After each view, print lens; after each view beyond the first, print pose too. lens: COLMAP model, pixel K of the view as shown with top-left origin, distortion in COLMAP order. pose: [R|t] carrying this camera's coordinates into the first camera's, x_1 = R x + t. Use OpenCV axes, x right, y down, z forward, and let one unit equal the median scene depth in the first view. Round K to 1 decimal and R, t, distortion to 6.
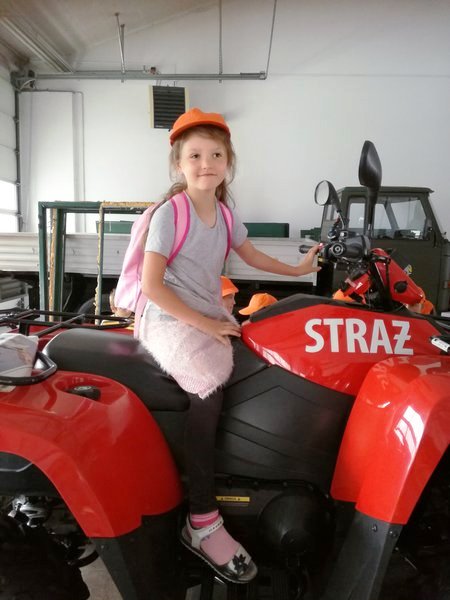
lens RADIAL K [[491.4, 0, 225.0], [0, 491.4, 300.0], [0, 0, 1]] dist [0.074032, -0.151543]
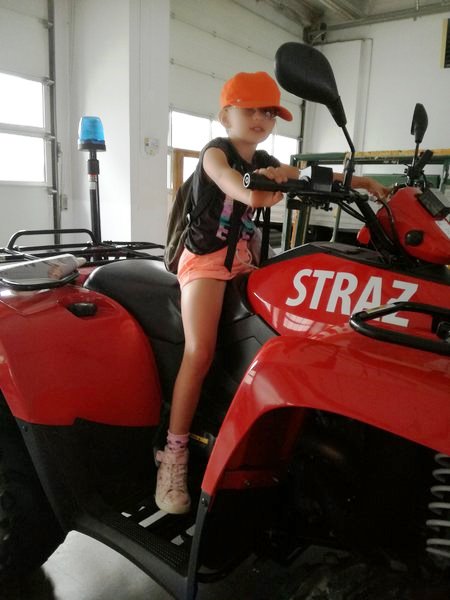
lens RADIAL K [[491.4, 0, 225.0], [0, 491.4, 300.0], [0, 0, 1]] dist [0.074032, -0.151543]
pose [[0.823931, 0.135831, -0.550171, 0.120256], [-0.089148, 0.989828, 0.110870, 0.002076], [0.559635, -0.042302, 0.827659, 0.044973]]
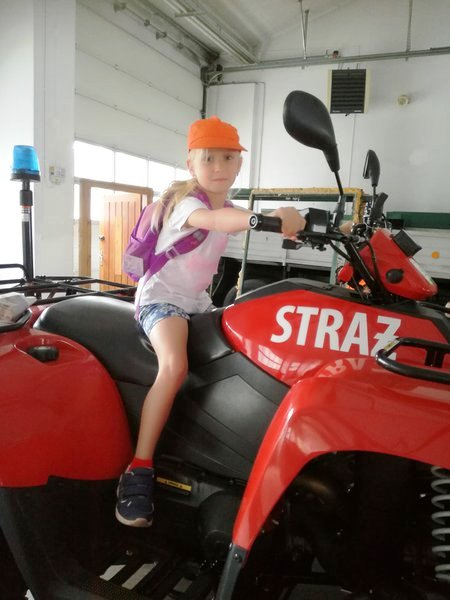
lens RADIAL K [[489.7, 0, 225.0], [0, 489.7, 300.0], [0, 0, 1]] dist [0.081451, -0.156074]
pose [[0.925060, 0.086858, -0.369757, 0.087940], [-0.080059, 0.996219, 0.033726, 0.001765], [0.371288, -0.001596, 0.928516, 0.031959]]
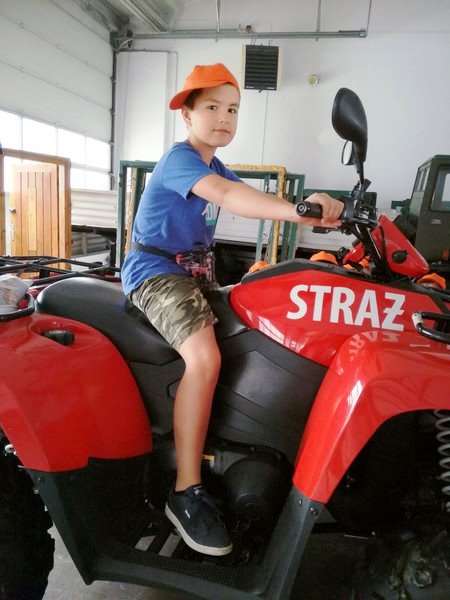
lens RADIAL K [[491.4, 0, 225.0], [0, 491.4, 300.0], [0, 0, 1]] dist [0.074032, -0.151543]
pose [[0.980325, 0.083400, -0.178904, 0.046092], [-0.071719, 0.994908, 0.070808, 0.002505], [0.183898, -0.056584, 0.981315, 0.009253]]
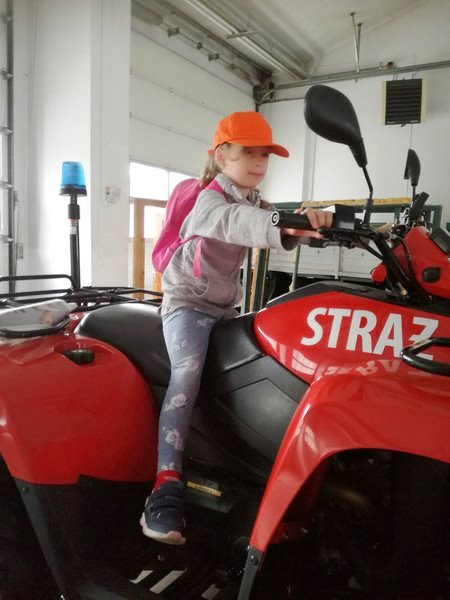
lens RADIAL K [[491.4, 0, 225.0], [0, 491.4, 300.0], [0, 0, 1]] dist [0.074032, -0.151543]
pose [[0.877209, 0.067401, -0.475354, 0.097368], [-0.072838, 0.997319, 0.006997, 0.006846], [0.474551, 0.028486, 0.879767, 0.037338]]
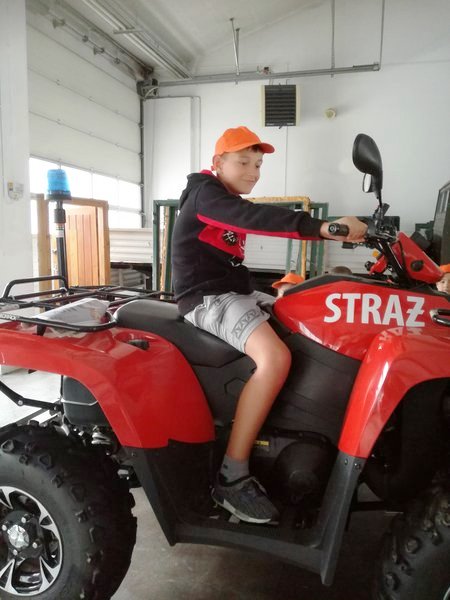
lens RADIAL K [[489.7, 0, 225.0], [0, 489.7, 300.0], [0, 0, 1]] dist [0.081451, -0.156074]
pose [[0.971303, 0.027041, -0.236301, 0.044793], [-0.025535, 0.999629, 0.009431, 0.010825], [0.236469, -0.003127, 0.971634, -0.033330]]
